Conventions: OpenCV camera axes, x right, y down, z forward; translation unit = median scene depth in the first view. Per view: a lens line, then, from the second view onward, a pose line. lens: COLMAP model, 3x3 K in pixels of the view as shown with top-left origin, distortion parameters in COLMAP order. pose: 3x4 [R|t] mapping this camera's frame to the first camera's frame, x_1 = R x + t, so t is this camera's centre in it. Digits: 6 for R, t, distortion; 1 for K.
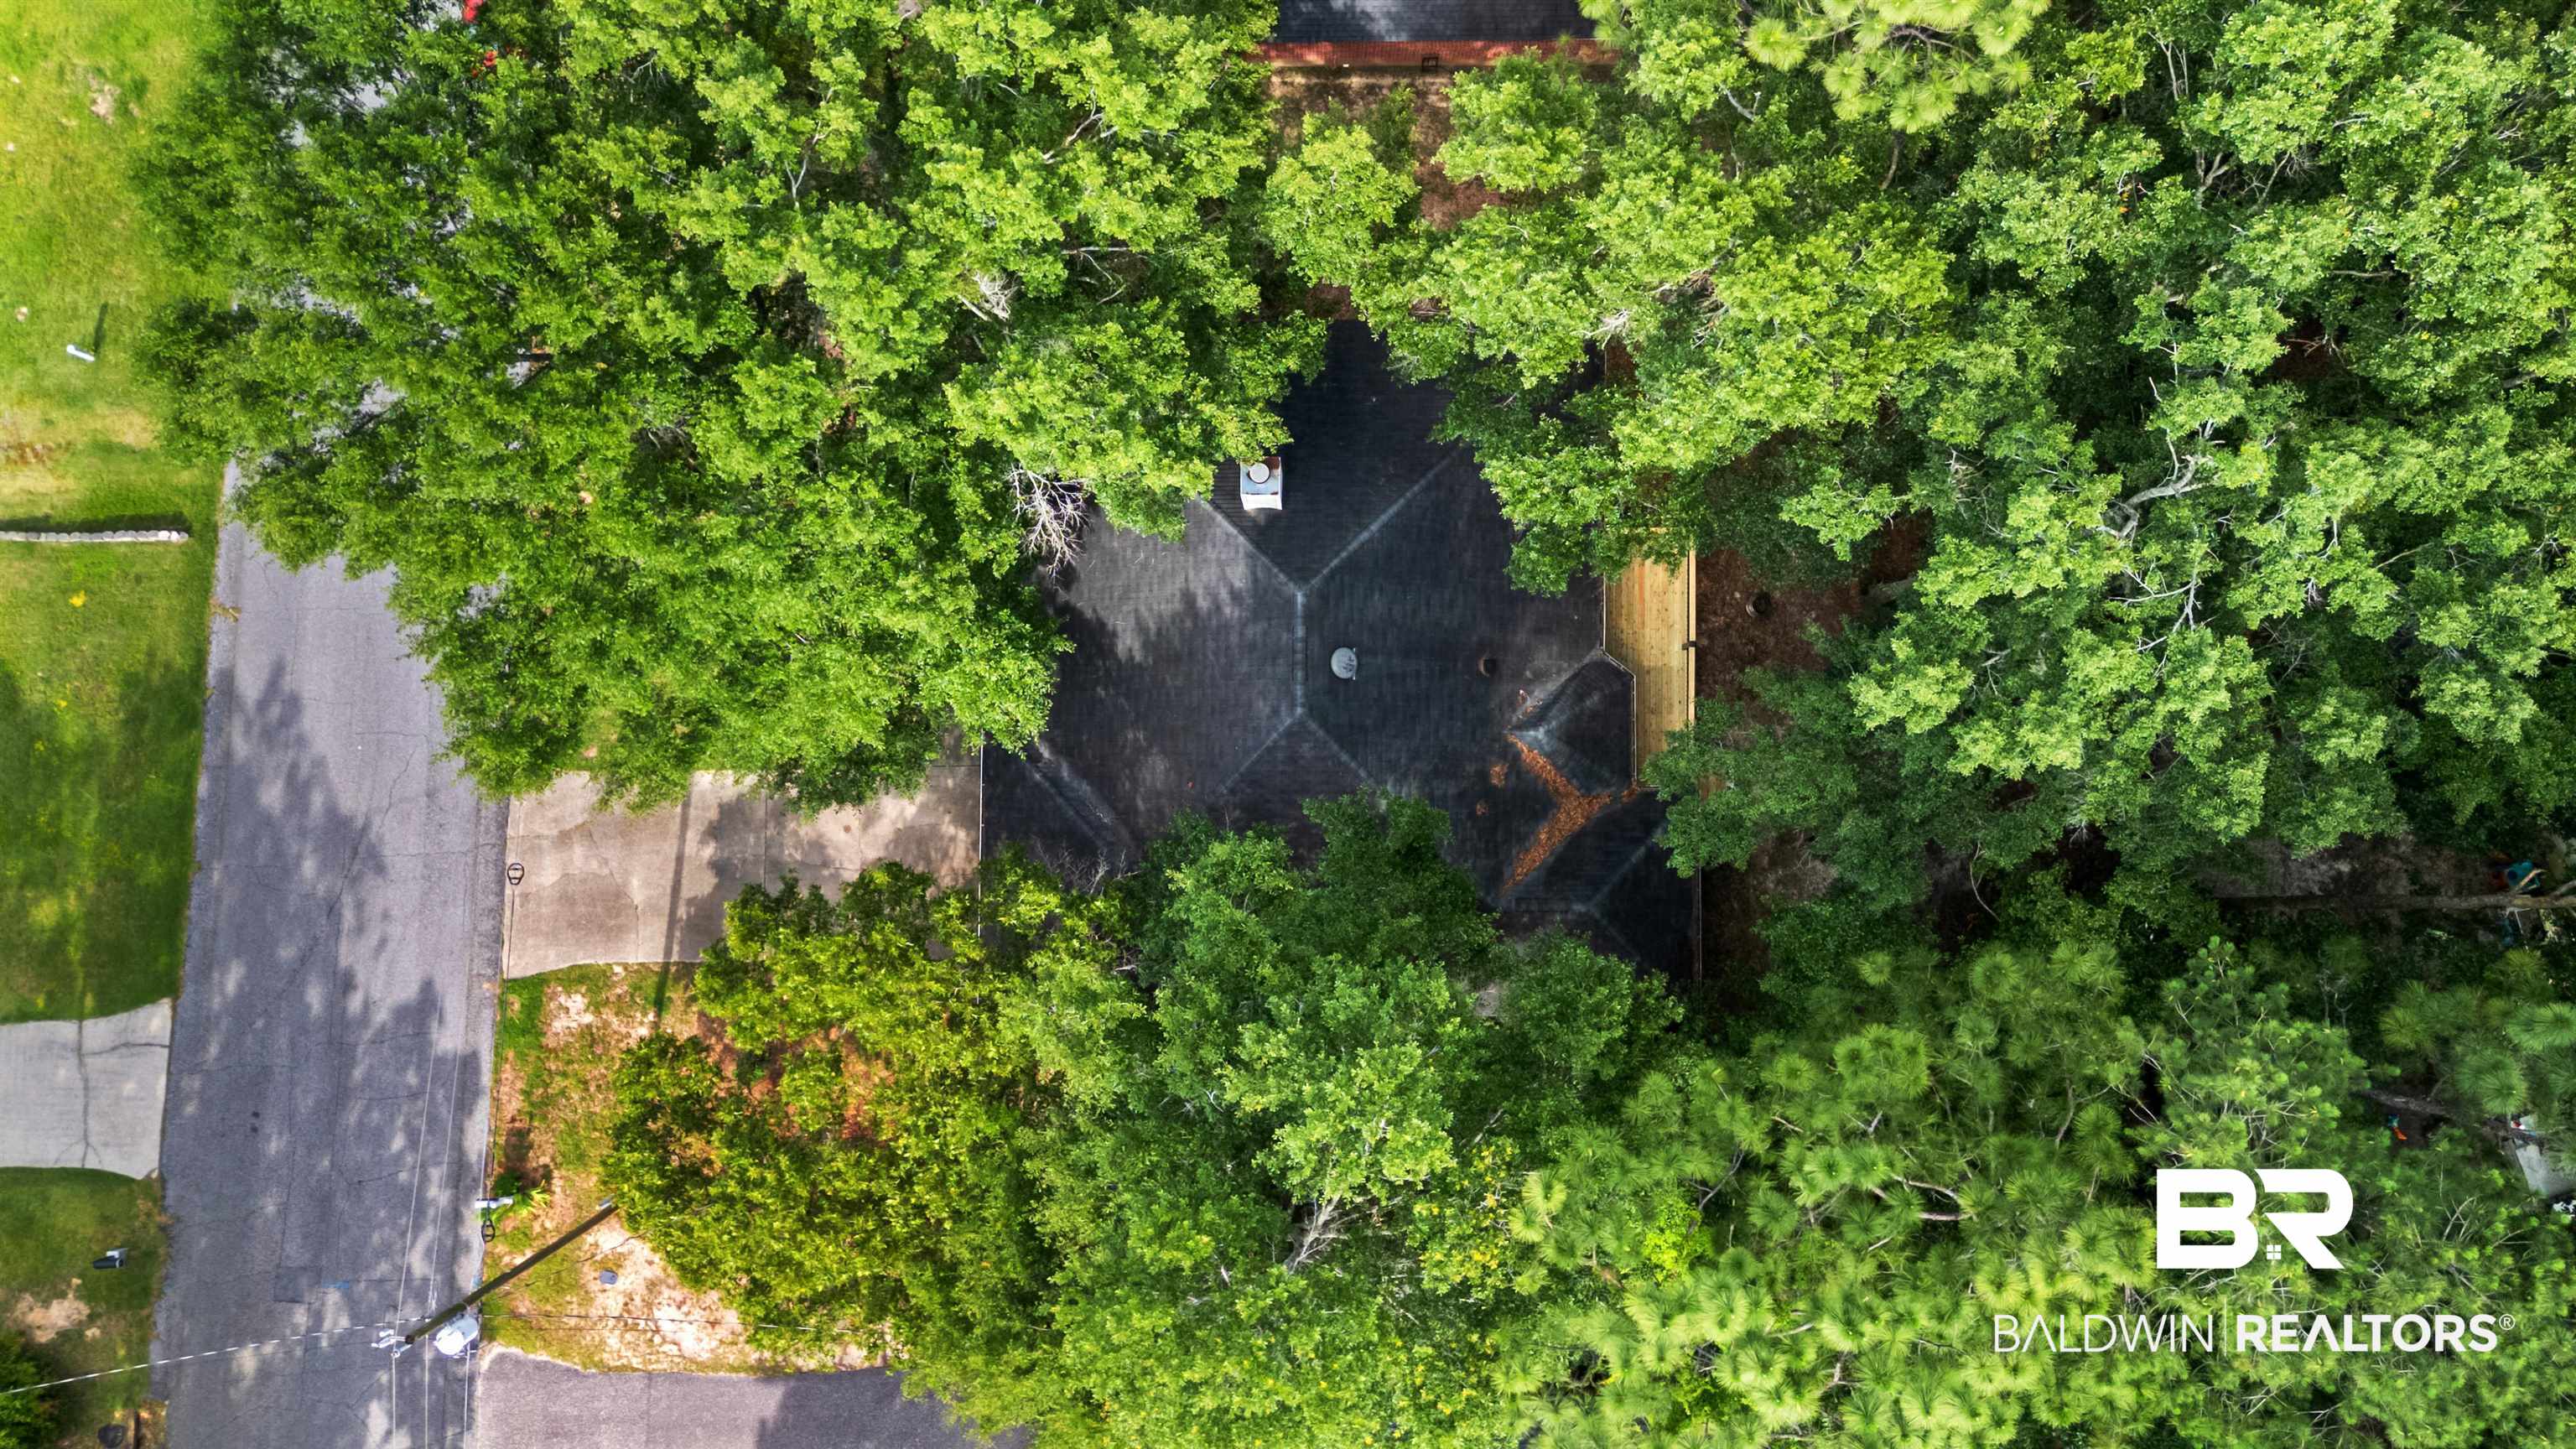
lens RADIAL K [[2092.6, 0, 1380.7], [0, 2092.6, 729.3], [0, 0, 1]] dist [0.065917, 0.004385]
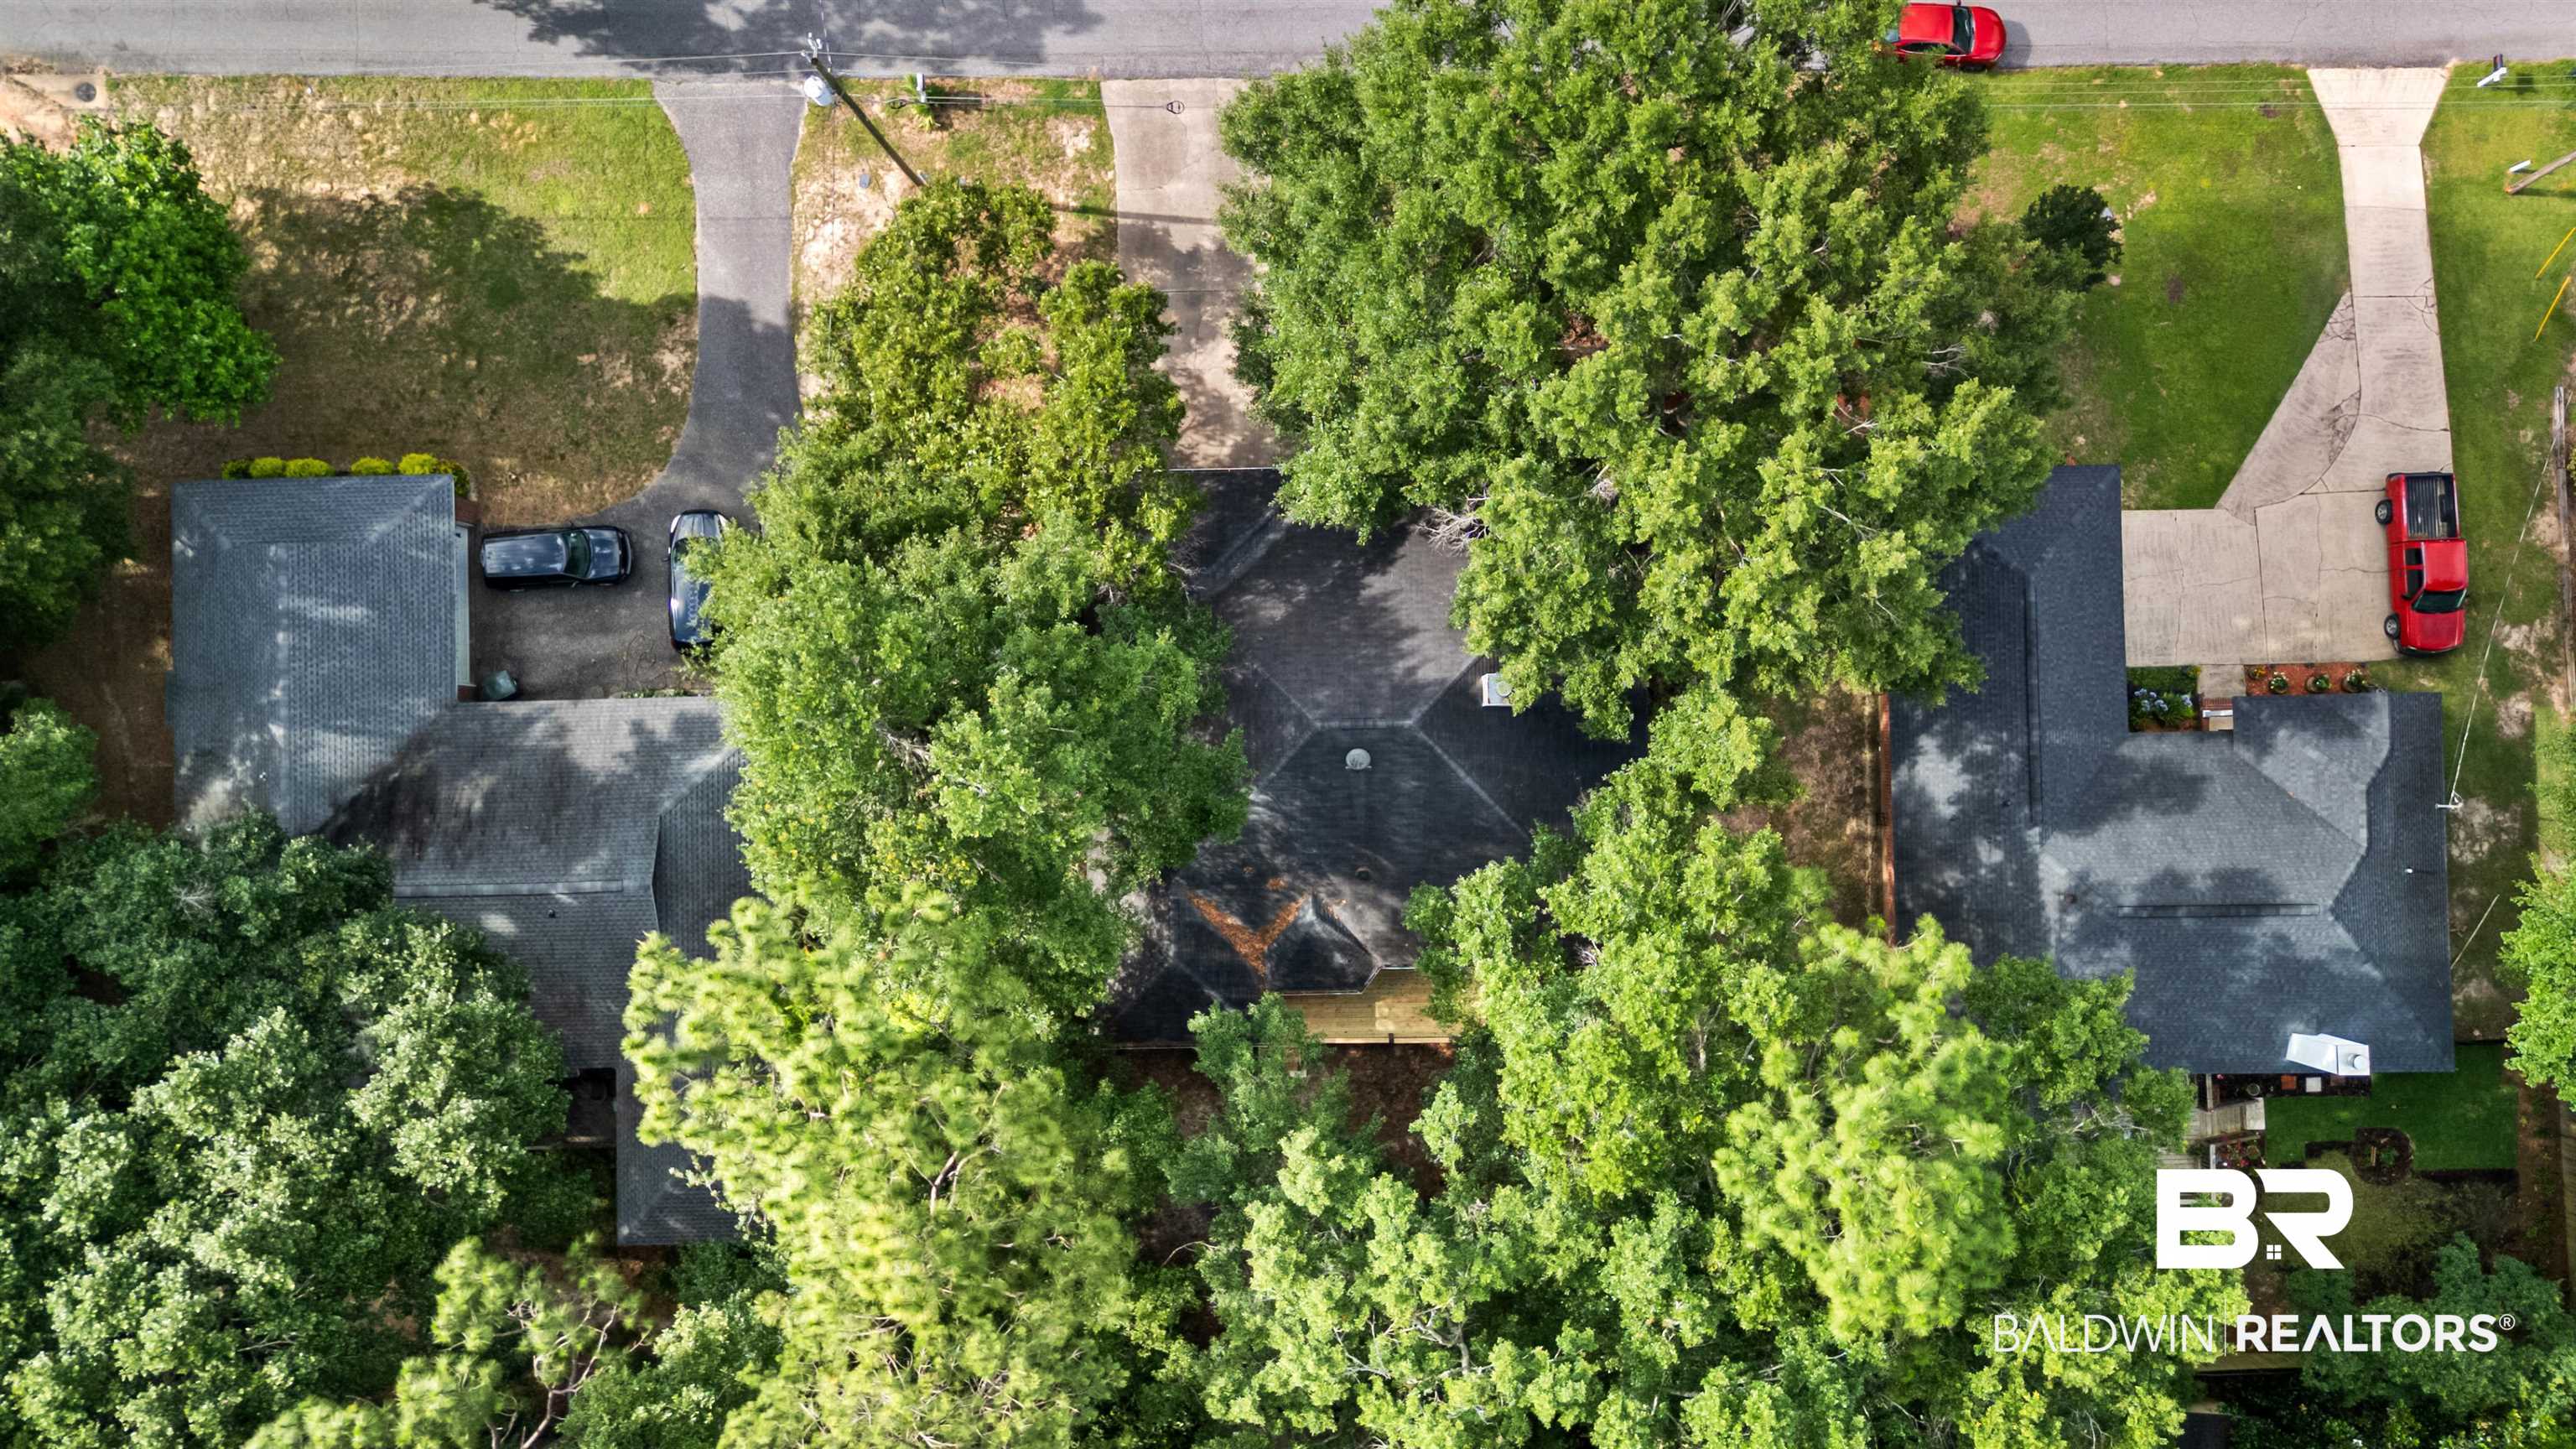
lens RADIAL K [[2142.9, 0, 1301.2], [0, 2142.9, 829.6], [0, 0, 1]] dist [0.159713, 0.003294]
pose [[0.016385, 0.999781, 0.013029, 0.010136], [-0.997846, 0.015522, 0.063740, -0.099566], [0.063523, -0.014045, 0.997882, -0.368444]]
